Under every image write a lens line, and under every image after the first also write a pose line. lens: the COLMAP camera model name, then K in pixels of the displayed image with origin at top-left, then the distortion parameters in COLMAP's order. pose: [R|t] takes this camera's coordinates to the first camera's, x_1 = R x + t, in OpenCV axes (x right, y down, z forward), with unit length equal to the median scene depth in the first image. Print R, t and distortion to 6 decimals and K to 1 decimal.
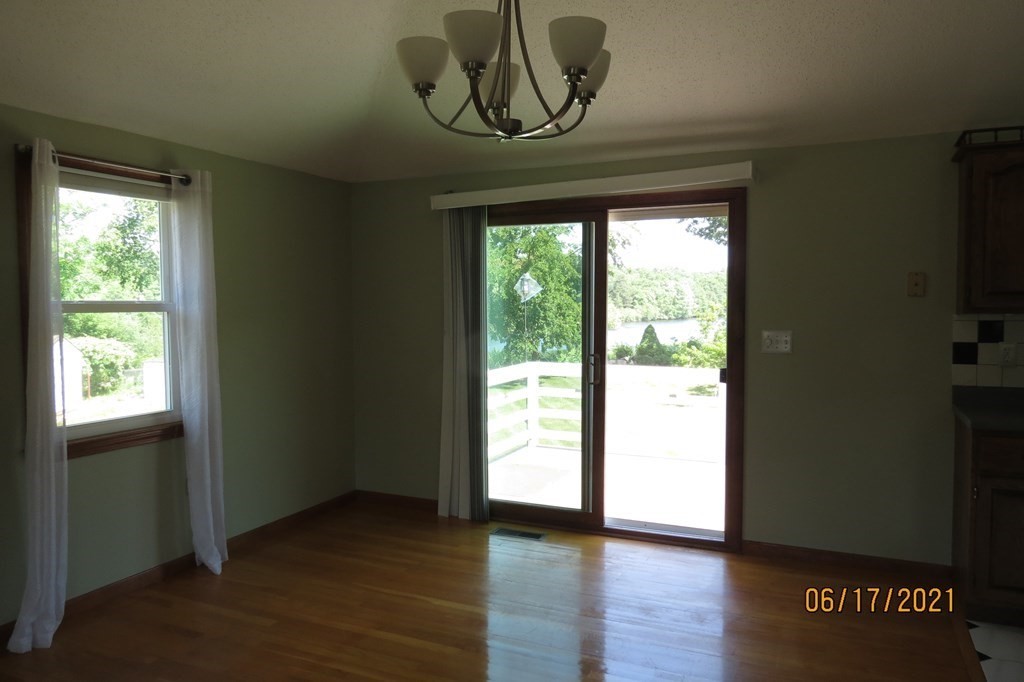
lens RADIAL K [[729.9, 0, 518.6], [0, 729.9, 343.2], [0, 0, 1]] dist [-0.041241, 0.024716]
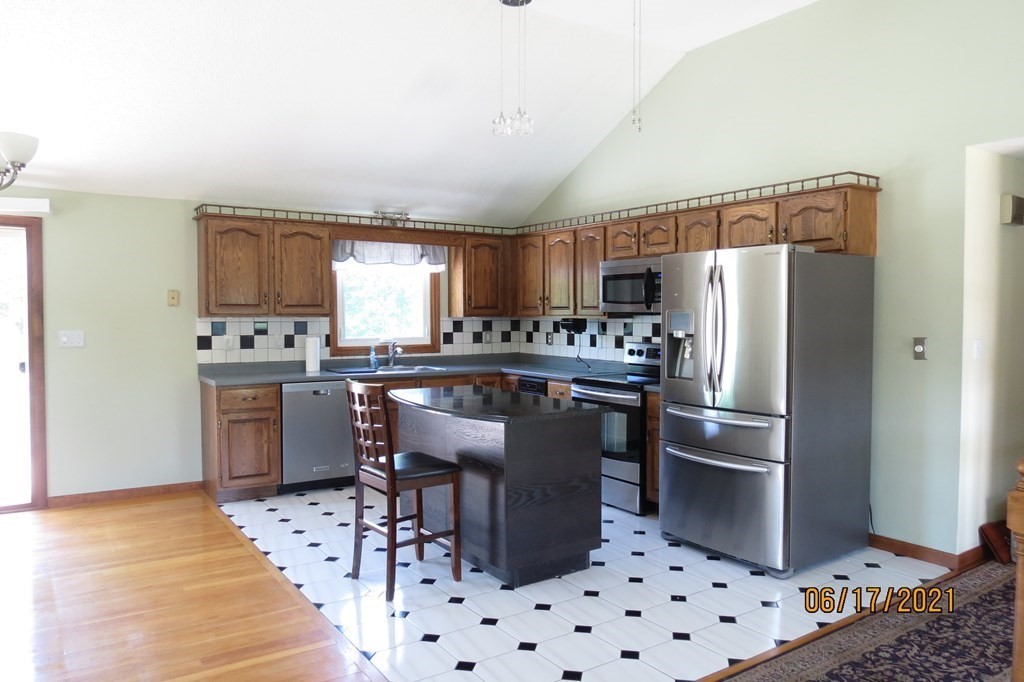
lens RADIAL K [[729.9, 0, 518.6], [0, 729.9, 343.2], [0, 0, 1]] dist [-0.041241, 0.024716]
pose [[0.517910, -0.024738, 0.855077, -0.339571], [0.037423, 0.999280, 0.006244, 0.027898], [-0.854616, 0.028766, 0.518463, -0.363233]]
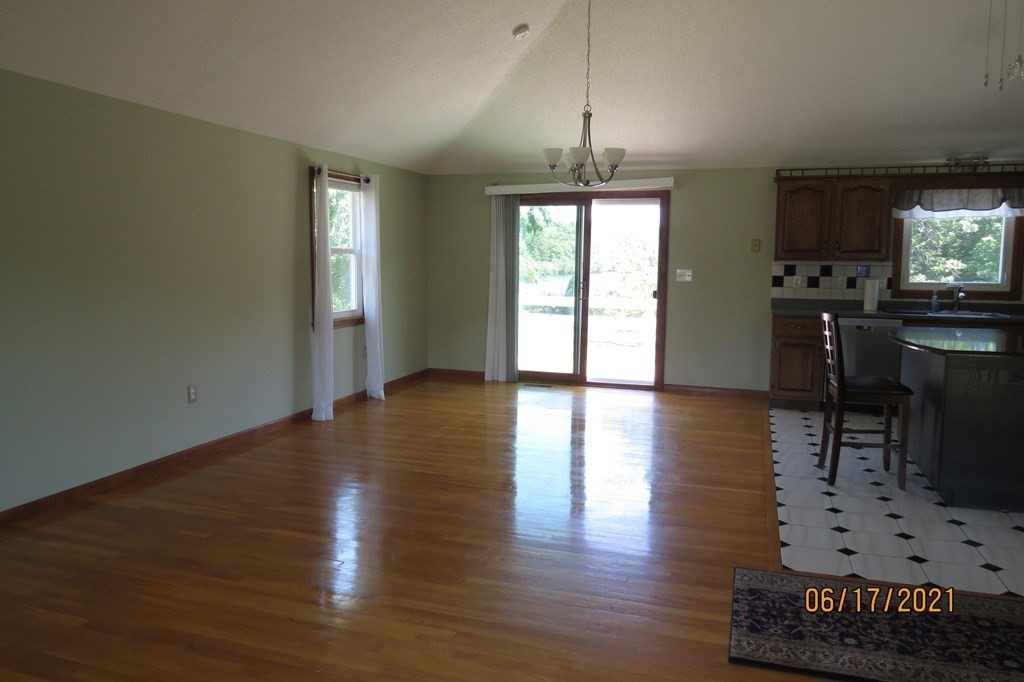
lens RADIAL K [[729.9, 0, 518.6], [0, 729.9, 343.2], [0, 0, 1]] dist [-0.041241, 0.024716]
pose [[0.993365, 0.000573, 0.115003, -0.276580], [-0.008025, 0.997895, 0.064349, 0.054547], [-0.114724, -0.064845, 0.991279, -0.799364]]
